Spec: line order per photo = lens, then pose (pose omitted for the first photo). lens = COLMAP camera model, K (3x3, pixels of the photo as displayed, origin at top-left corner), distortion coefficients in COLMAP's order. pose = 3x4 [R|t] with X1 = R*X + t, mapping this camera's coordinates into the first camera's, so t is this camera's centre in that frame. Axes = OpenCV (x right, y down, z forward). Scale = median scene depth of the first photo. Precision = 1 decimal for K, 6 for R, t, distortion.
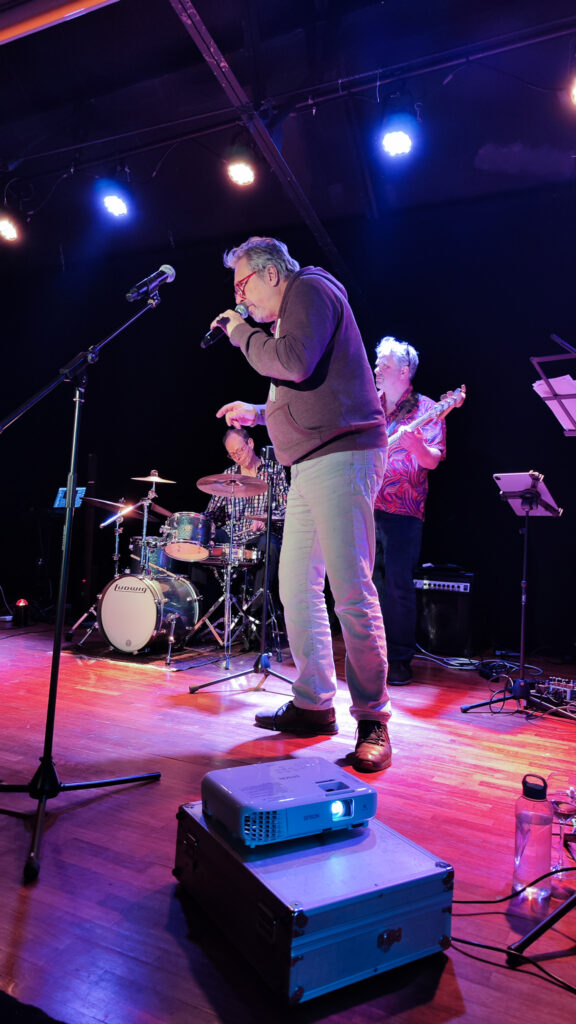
lens RADIAL K [[720.2, 0, 285.4], [0, 720.2, 515.1], [0, 0, 1]] dist [0.051228, -0.021622]
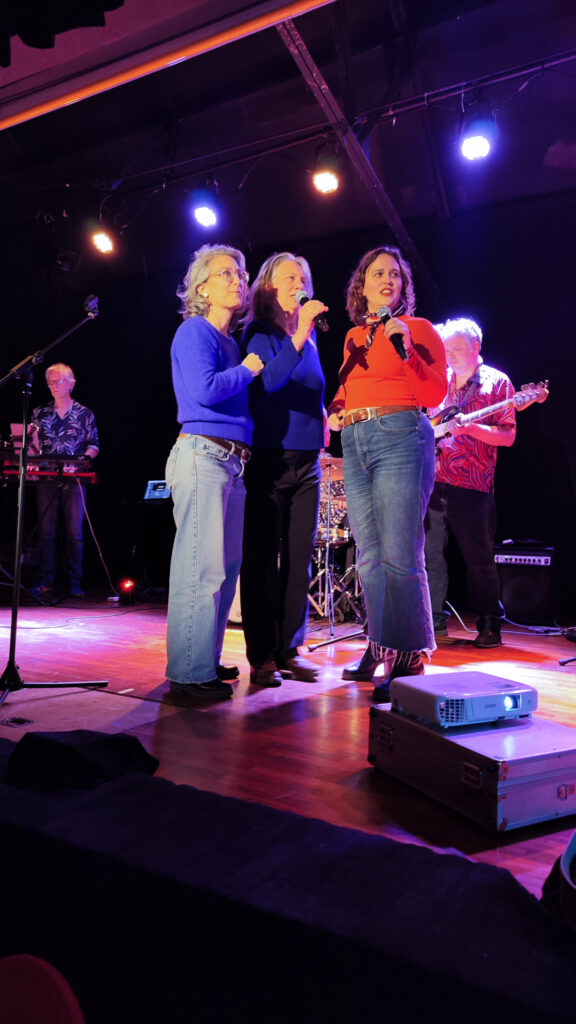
lens RADIAL K [[720.2, 0, 287.7], [0, 720.2, 511.9], [0, 0, 1]] dist [0.051228, -0.021622]
pose [[0.998491, -0.021515, -0.050519, -0.080999], [0.021353, 0.999765, -0.003736, 0.026044], [0.050588, 0.002651, 0.998716, -0.089456]]
